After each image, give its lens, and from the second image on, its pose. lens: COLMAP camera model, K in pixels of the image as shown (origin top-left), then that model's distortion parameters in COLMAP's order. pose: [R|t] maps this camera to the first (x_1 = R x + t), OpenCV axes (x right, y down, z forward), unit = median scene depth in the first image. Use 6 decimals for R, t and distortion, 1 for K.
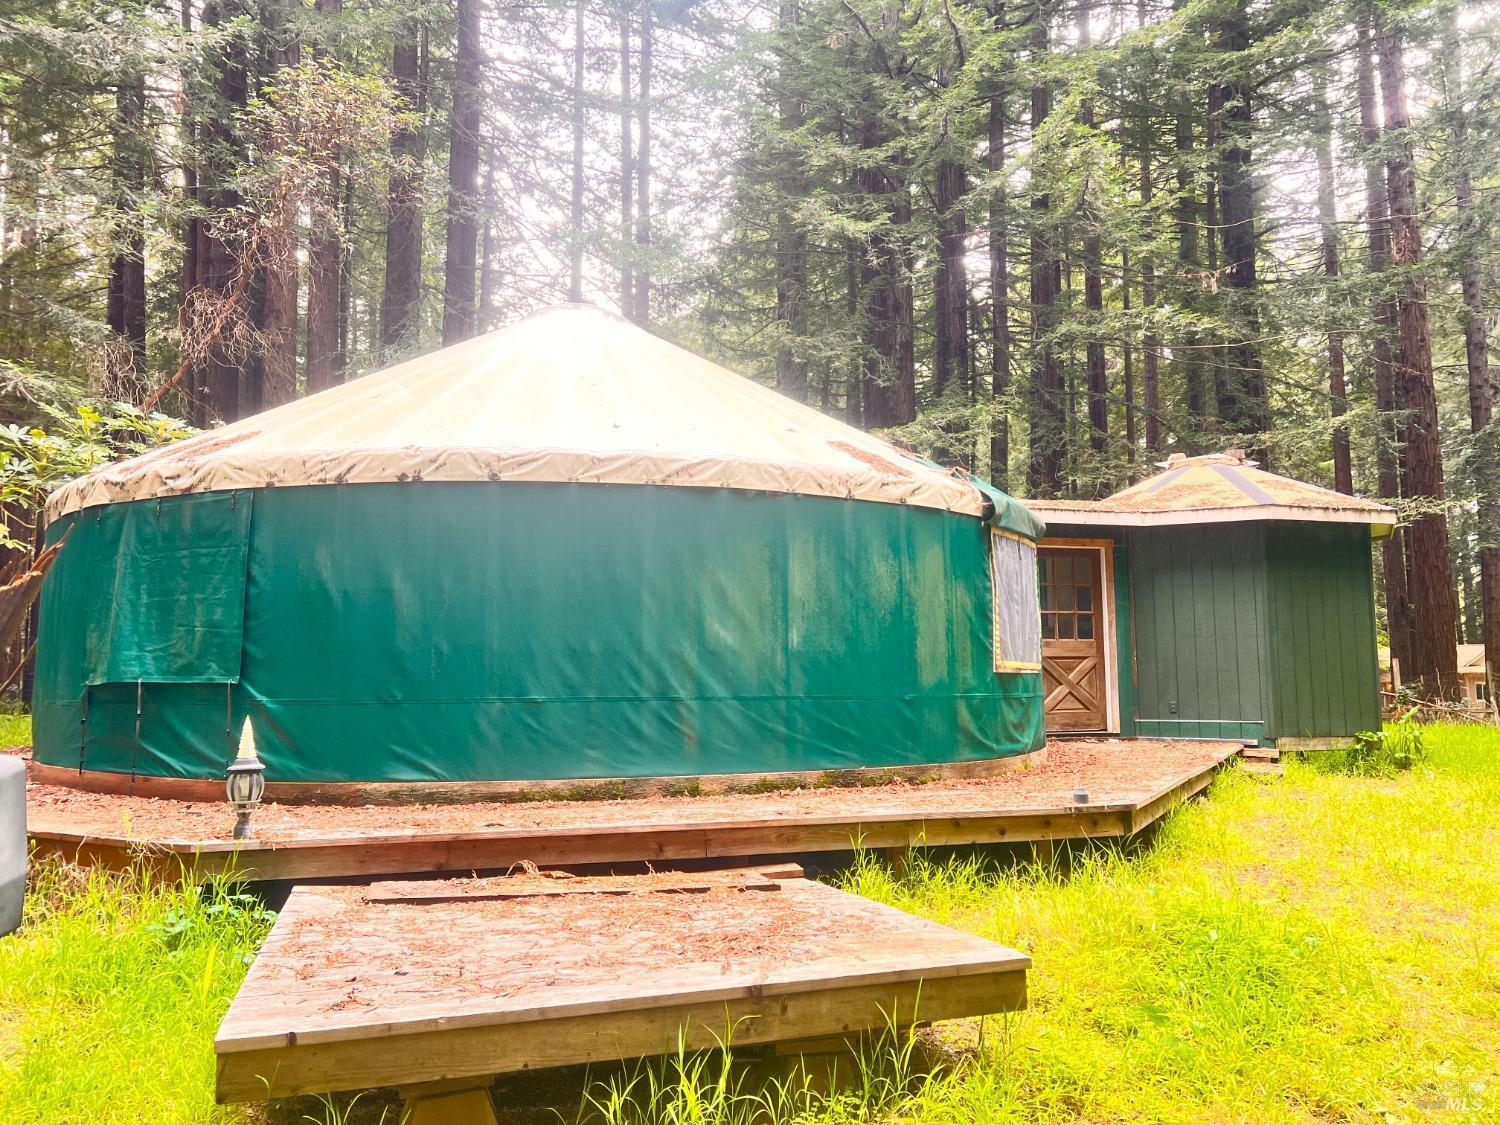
lens RADIAL K [[1129.1, 0, 749.6], [0, 1129.1, 562.5], [0, 0, 1]] dist [0.015502, -0.001293]
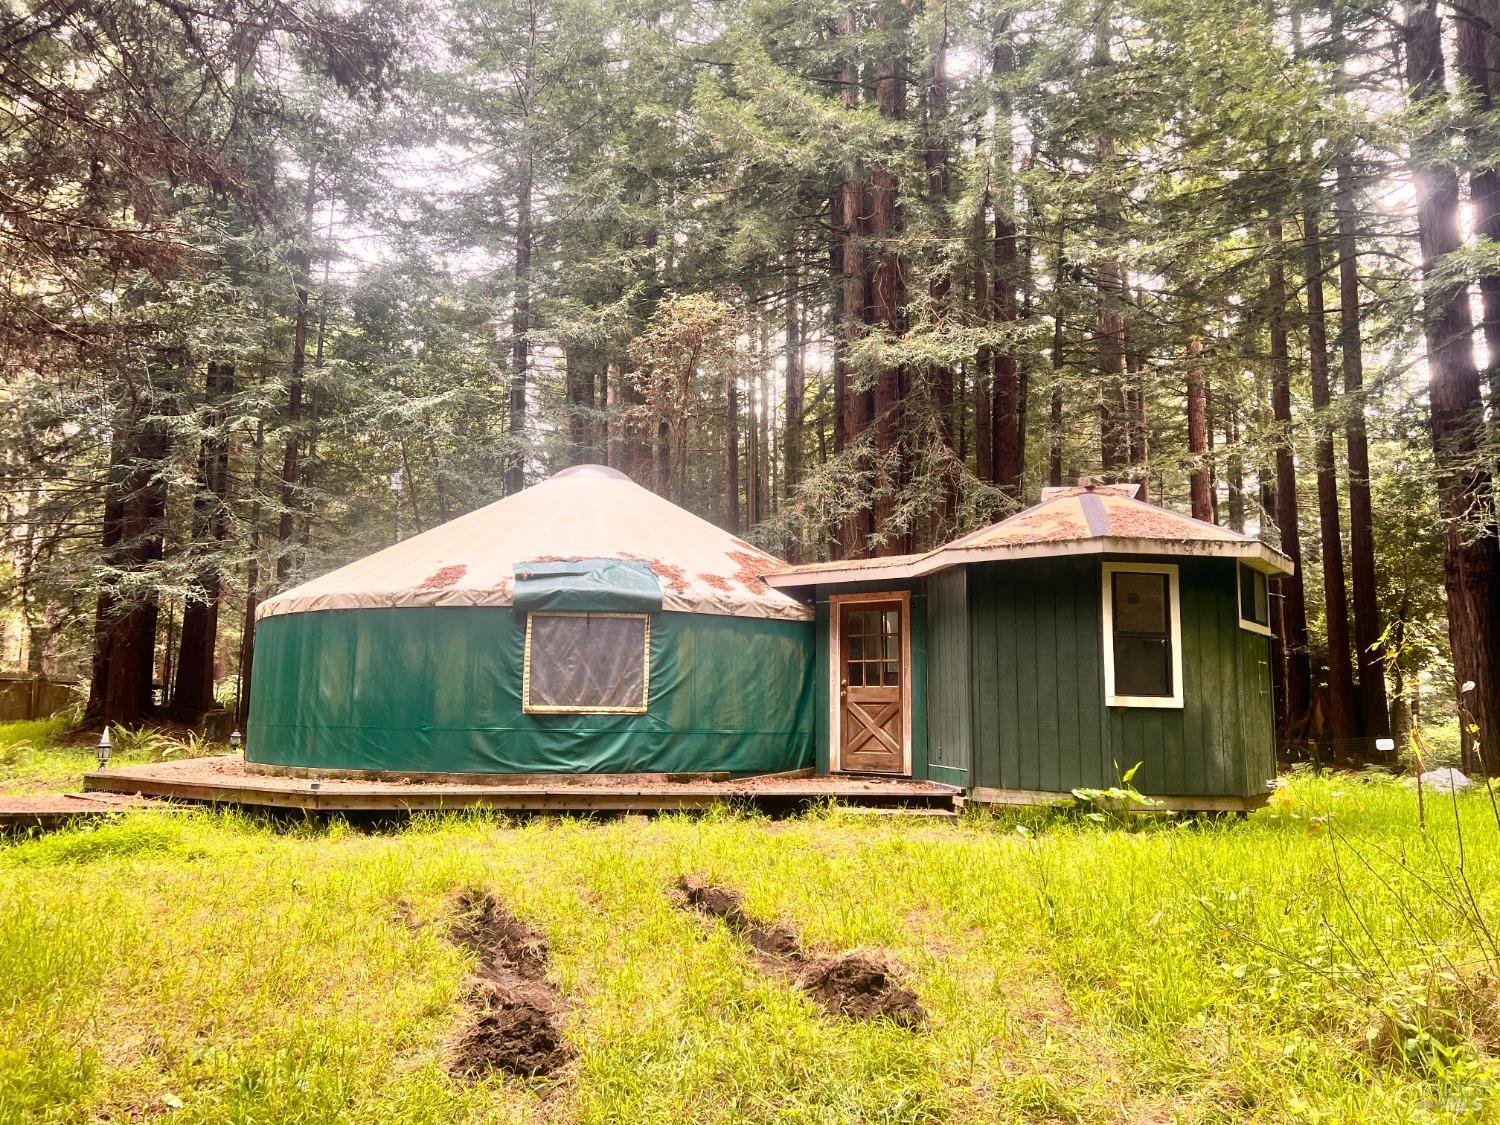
lens RADIAL K [[1129.1, 0, 749.2], [0, 1129.1, 561.5], [0, 0, 1]] dist [0.015502, -0.001293]
pose [[0.605057, -0.094424, -0.790563, 1.670958], [0.067443, 0.995452, -0.067278, 0.022555], [0.793321, -0.012611, 0.608673, 0.391973]]
